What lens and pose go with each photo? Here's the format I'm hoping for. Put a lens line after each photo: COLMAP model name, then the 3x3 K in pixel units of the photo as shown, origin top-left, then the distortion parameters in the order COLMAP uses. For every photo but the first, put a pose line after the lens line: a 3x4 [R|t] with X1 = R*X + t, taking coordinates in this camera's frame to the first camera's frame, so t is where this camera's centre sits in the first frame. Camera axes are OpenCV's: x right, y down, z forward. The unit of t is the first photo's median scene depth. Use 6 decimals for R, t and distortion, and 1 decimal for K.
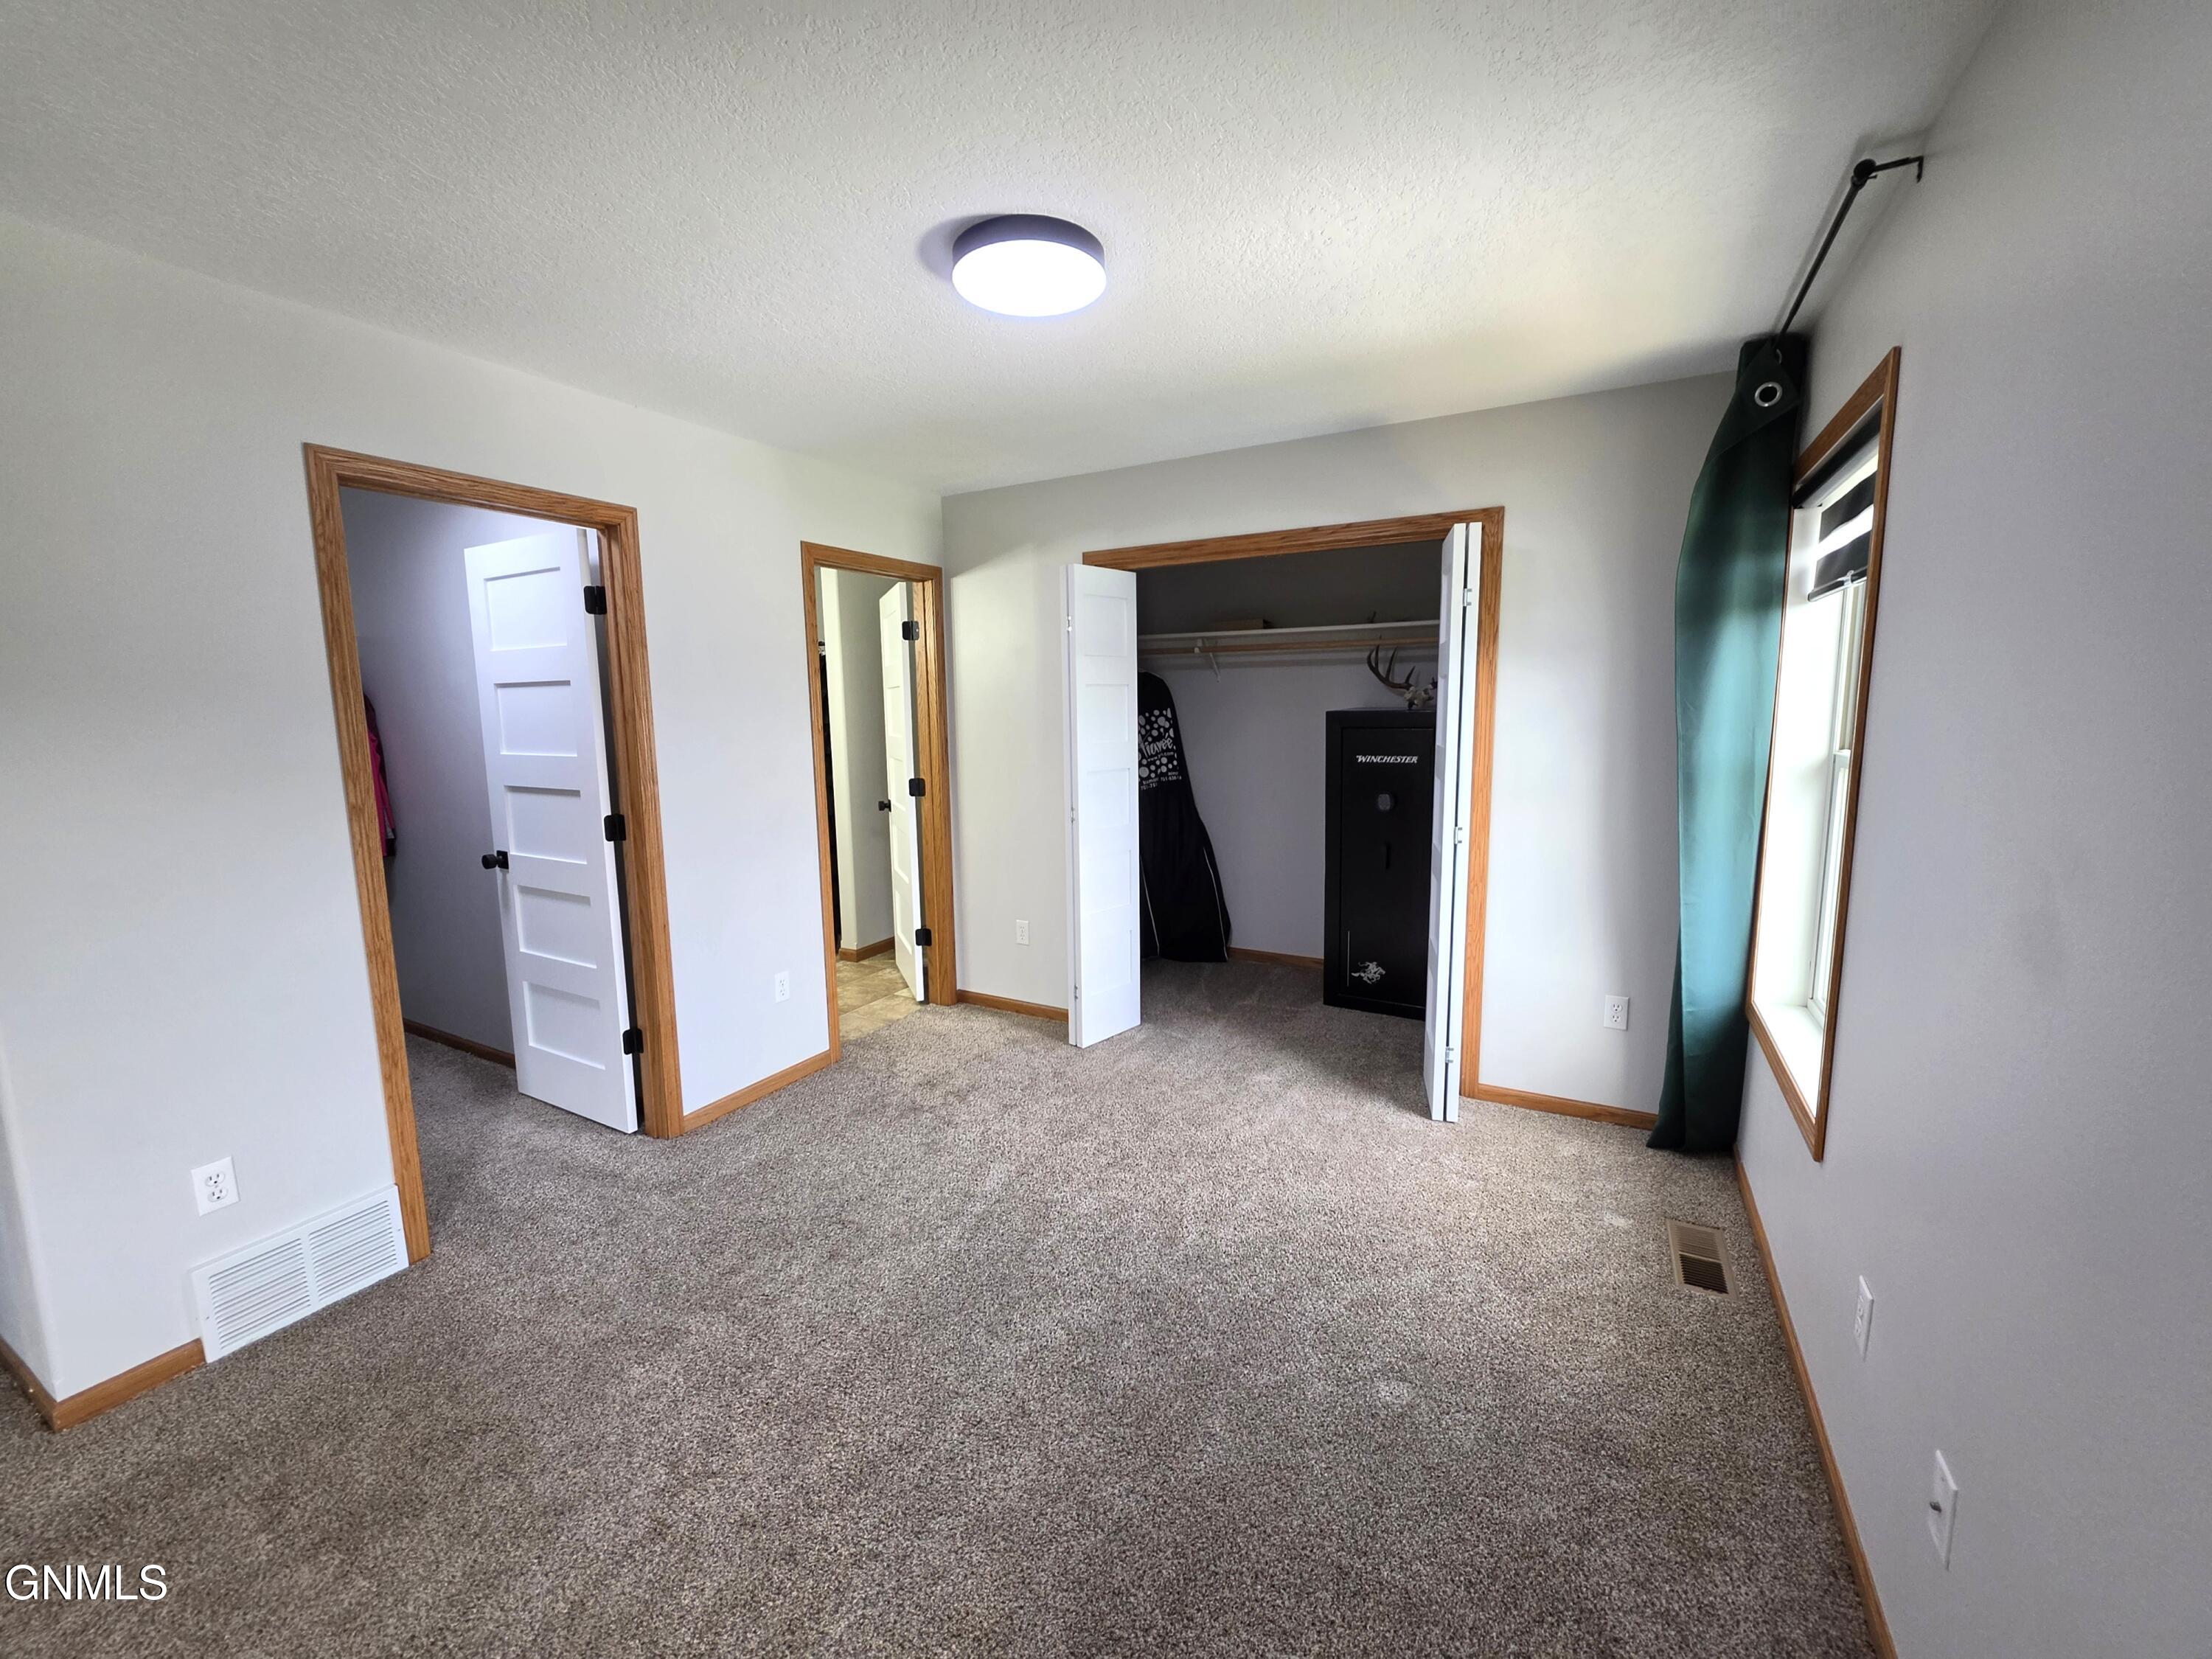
lens RADIAL K [[883.9, 0, 1106.8], [0, 883.9, 815.3], [0, 0, 1]] dist [-0.002656, 0.001079]
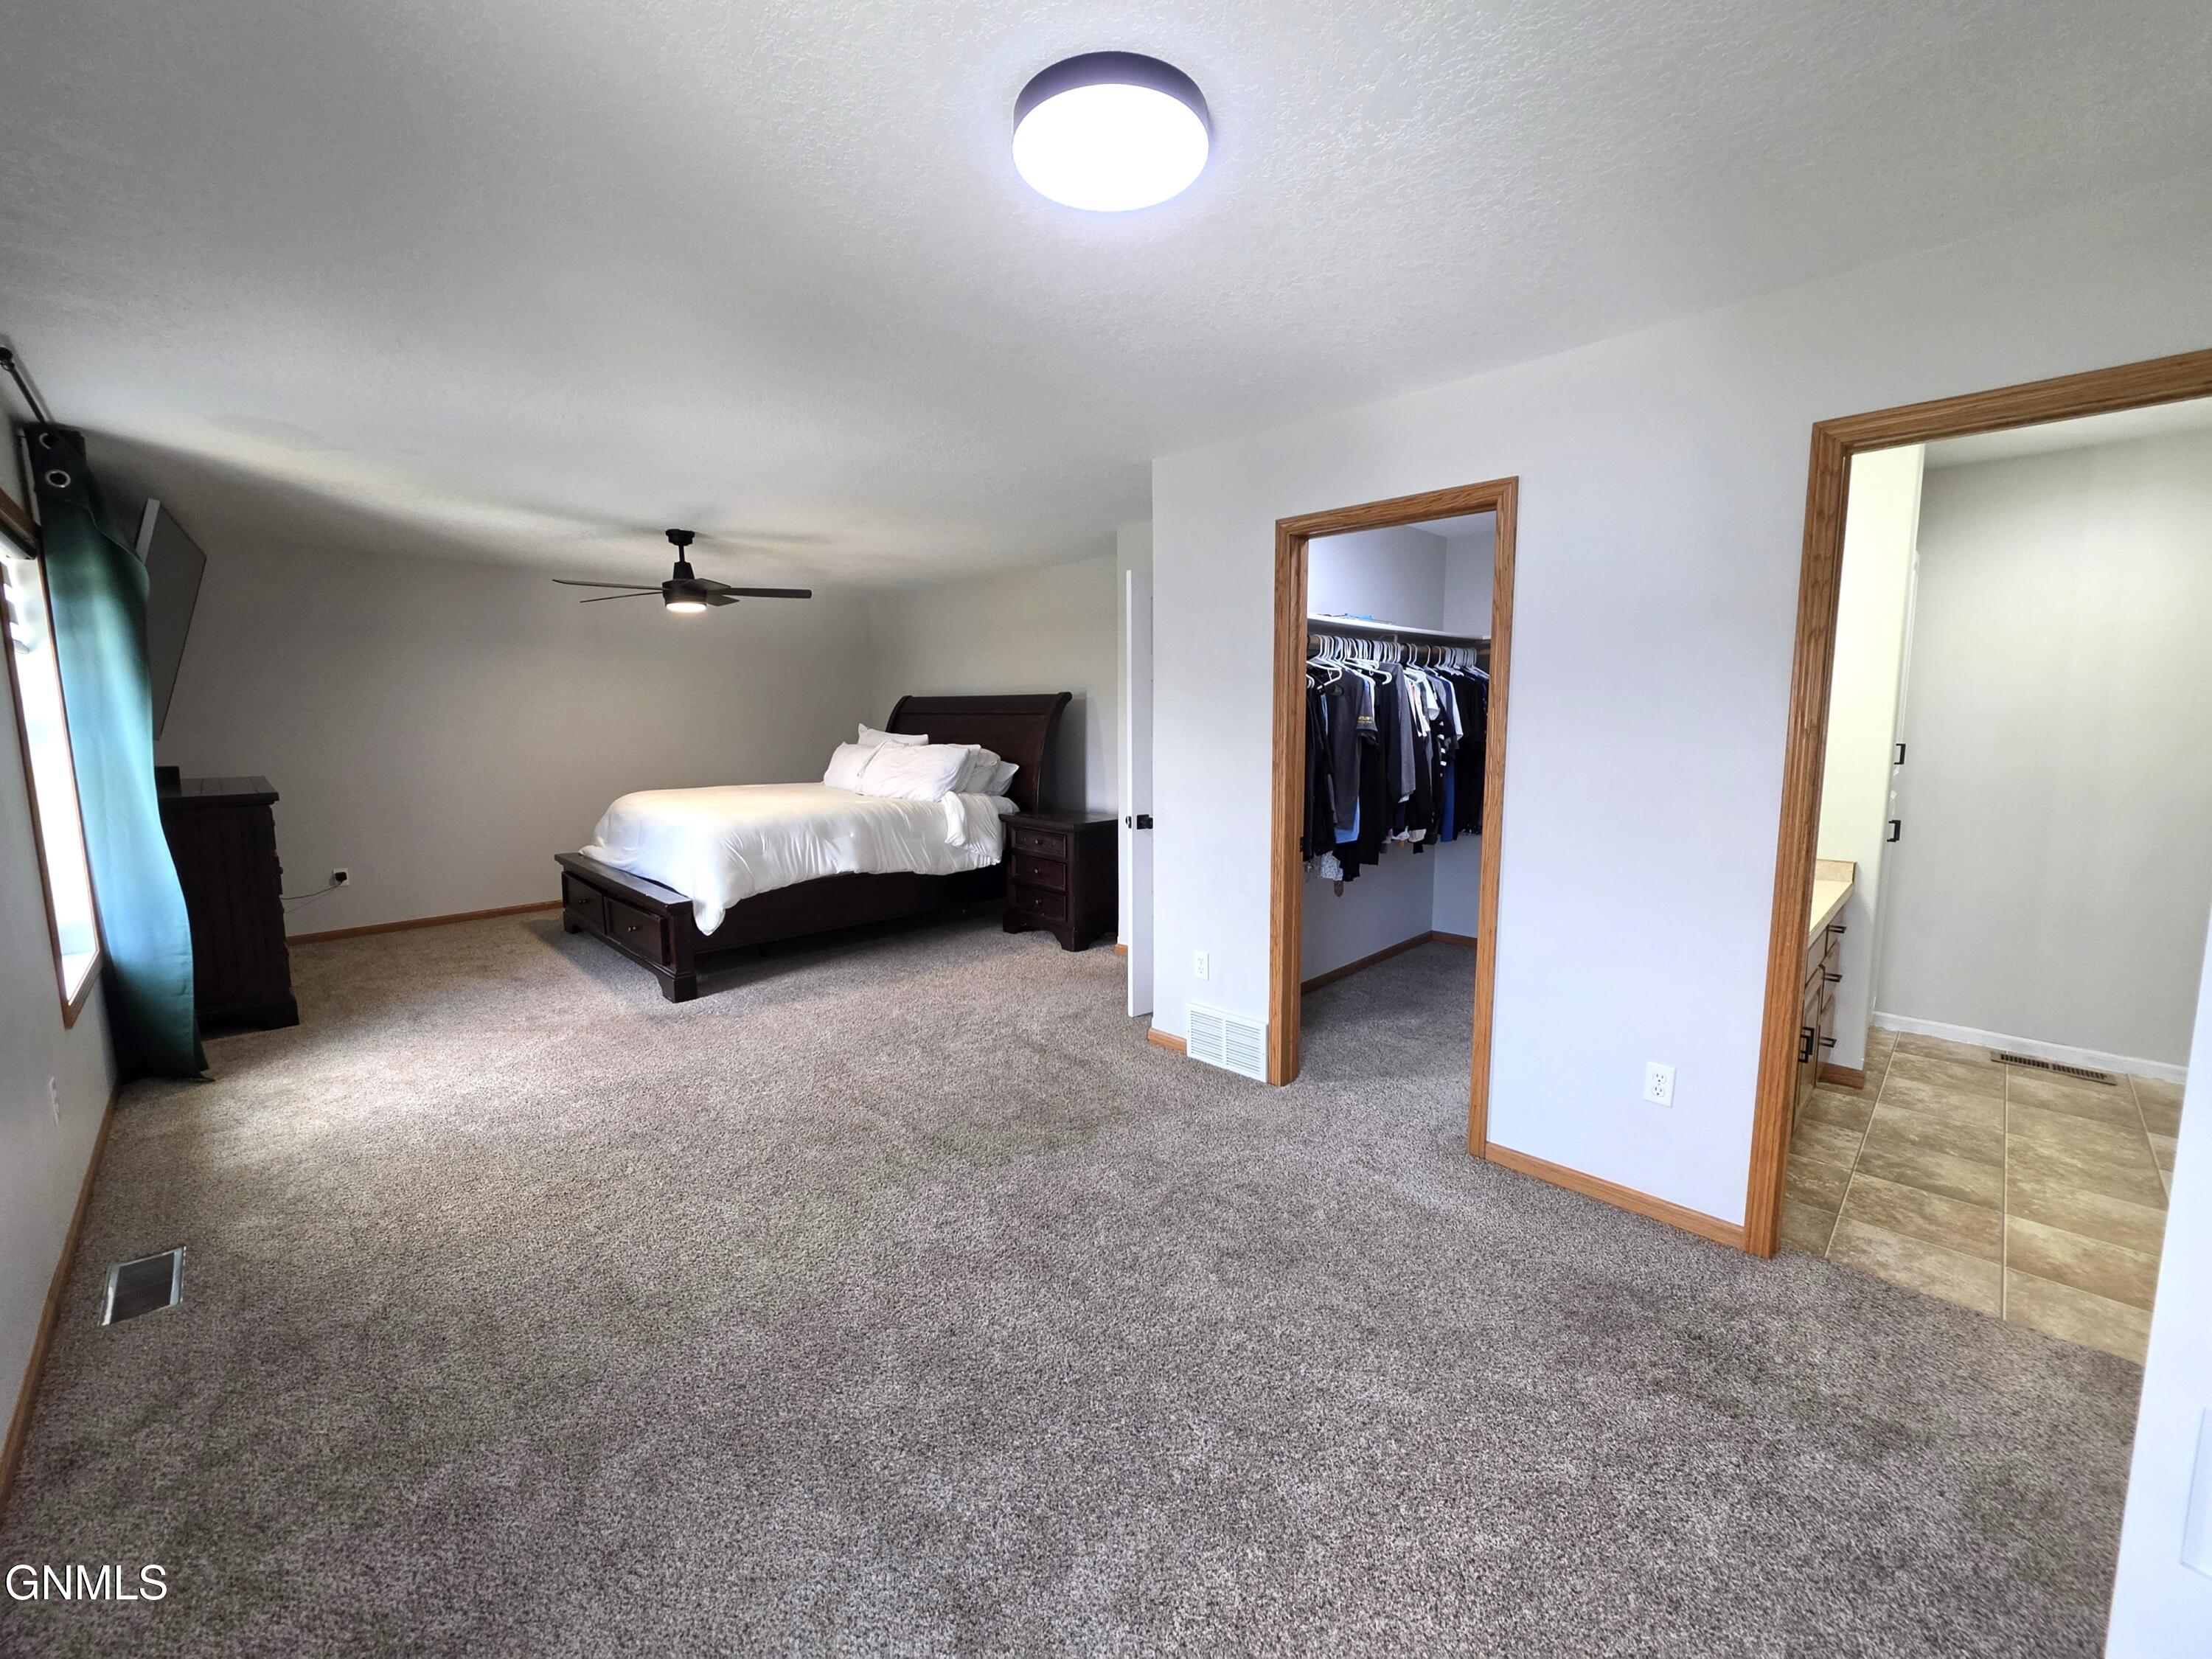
lens RADIAL K [[883.9, 0, 1095.0], [0, 883.9, 812.1], [0, 0, 1]] dist [-0.002656, 0.001079]
pose [[-0.286363, 0.125388, -0.949881, 0.455162], [-0.110164, 0.980516, 0.162644, -0.096282], [0.951767, 0.151218, -0.266970, 0.788152]]
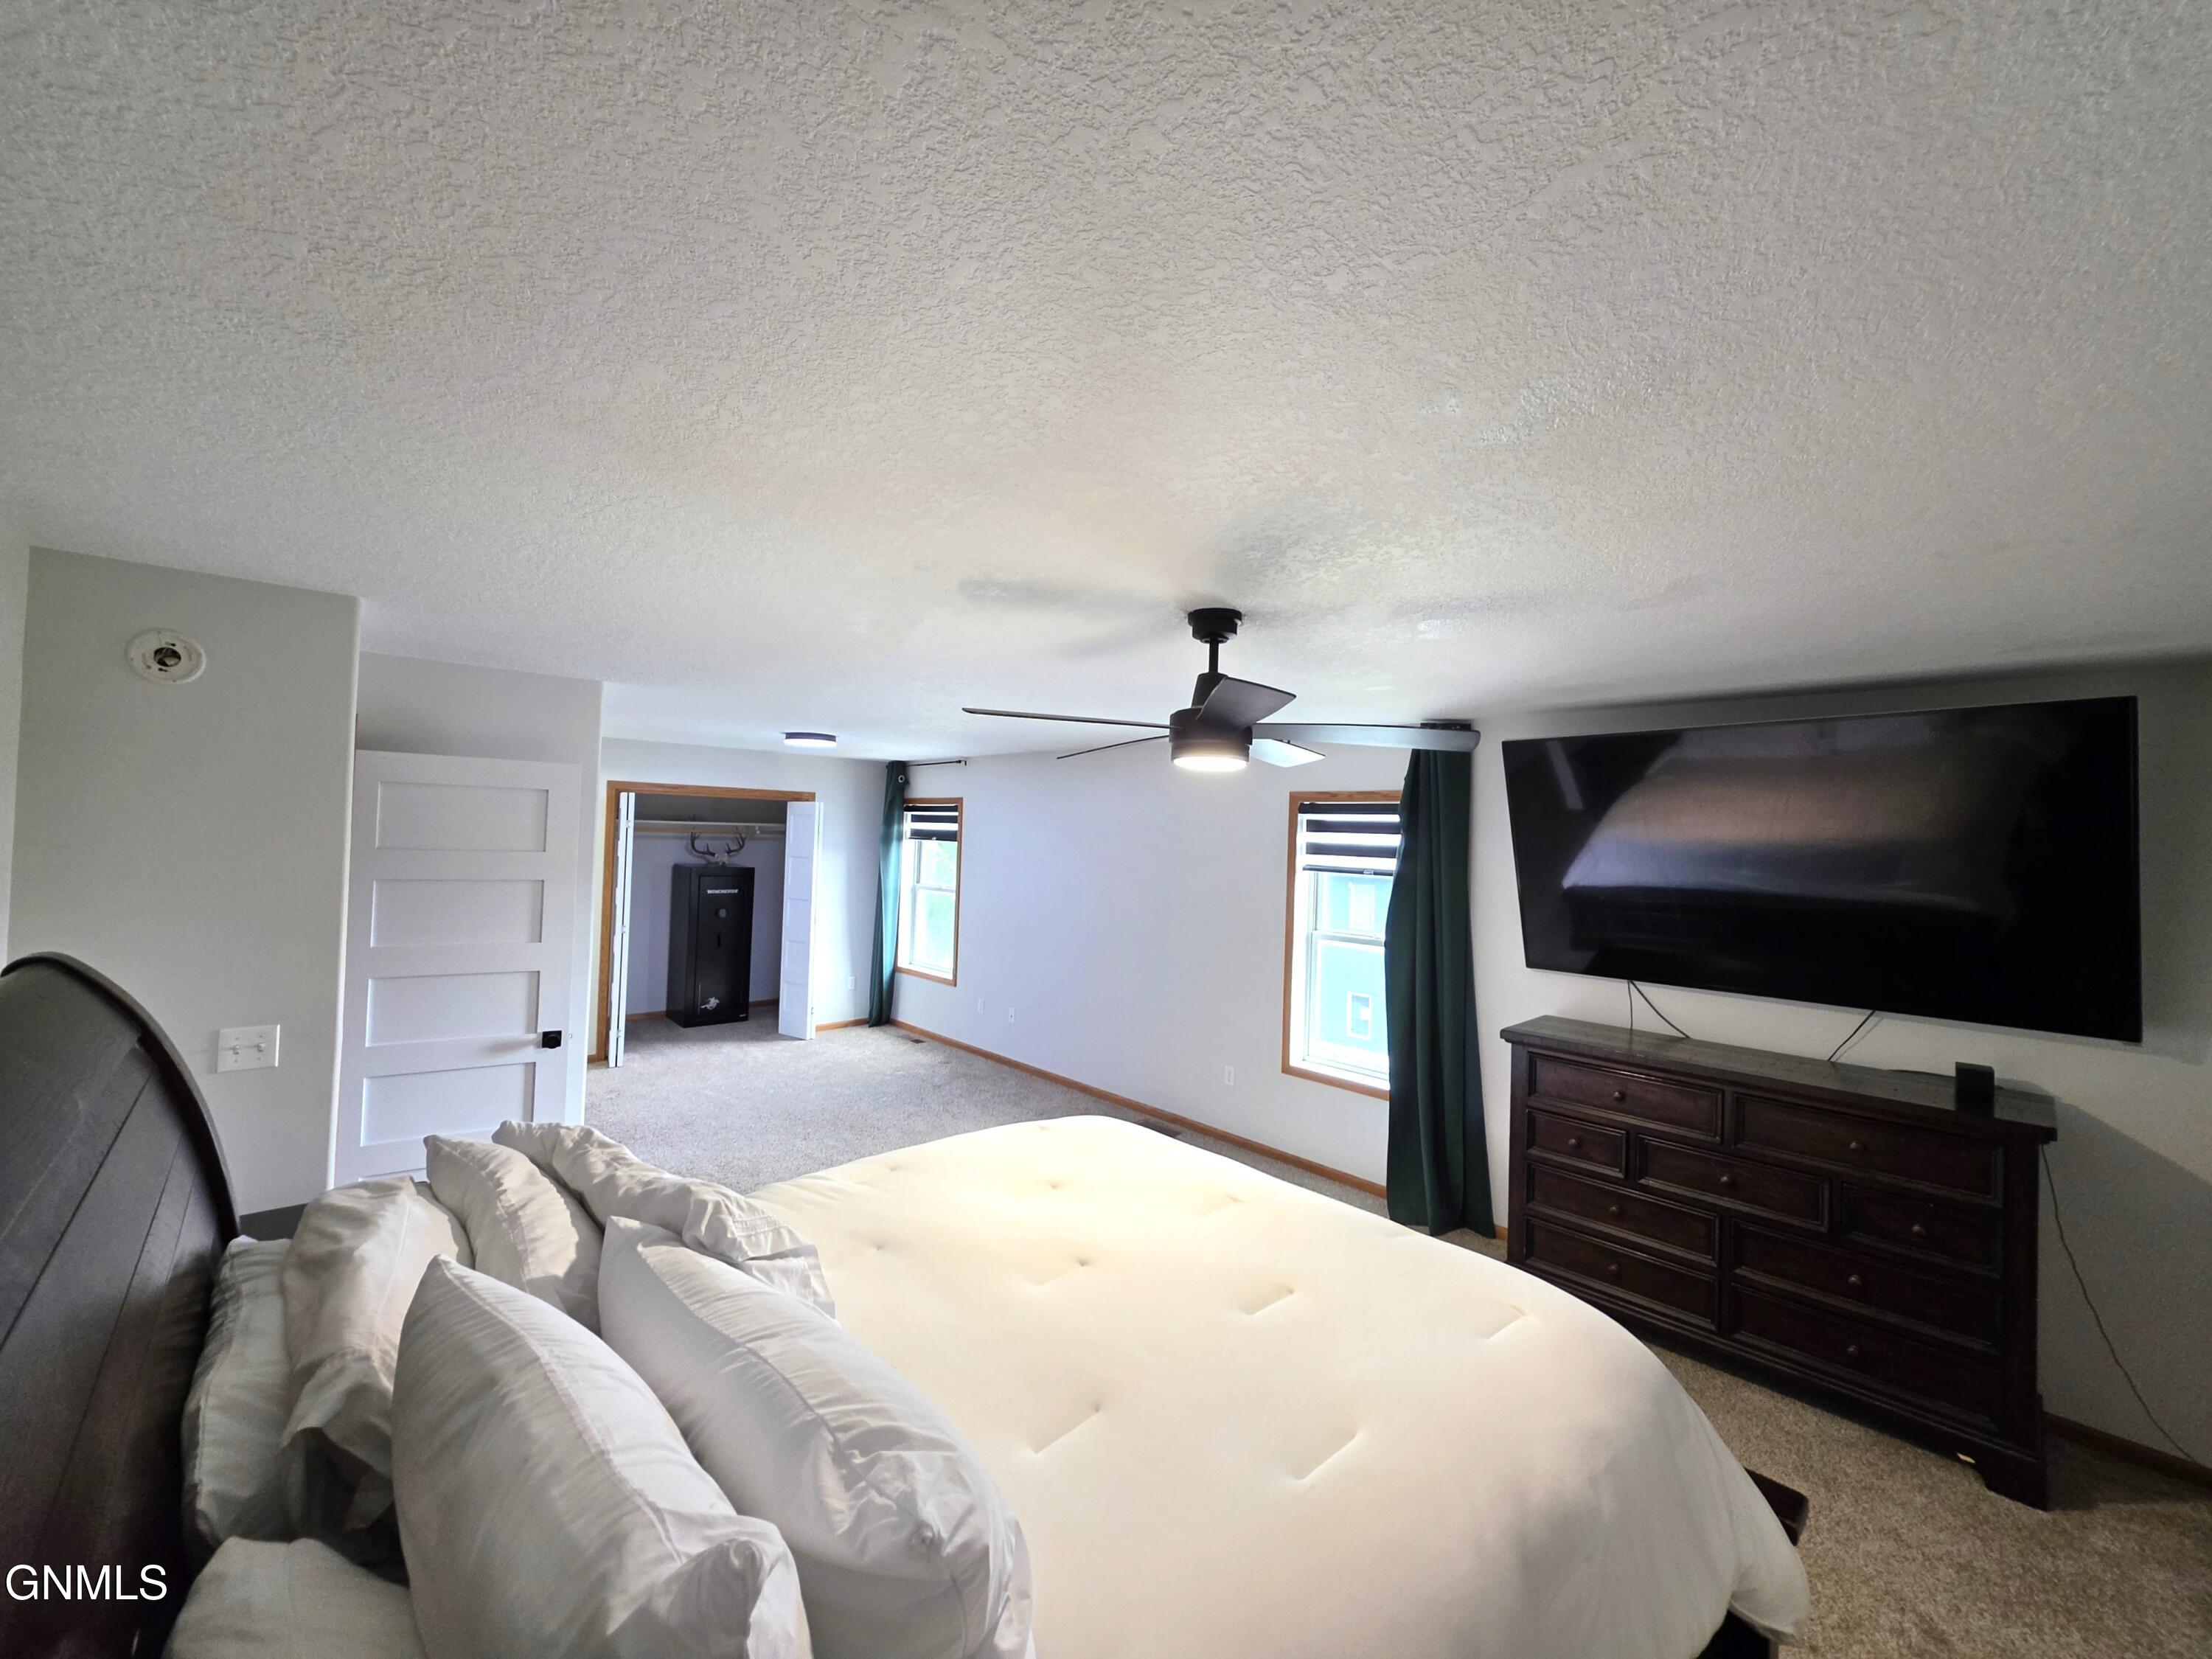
lens RADIAL K [[883.9, 0, 1096.7], [0, 883.9, 821.1], [0, 0, 1]] dist [-0.002656, 0.001079]
pose [[0.311520, 0.036906, 0.949523, -1.667377], [0.082753, 0.994396, -0.065800, -0.026429], [-0.946630, 0.099073, 0.306720, -0.541569]]
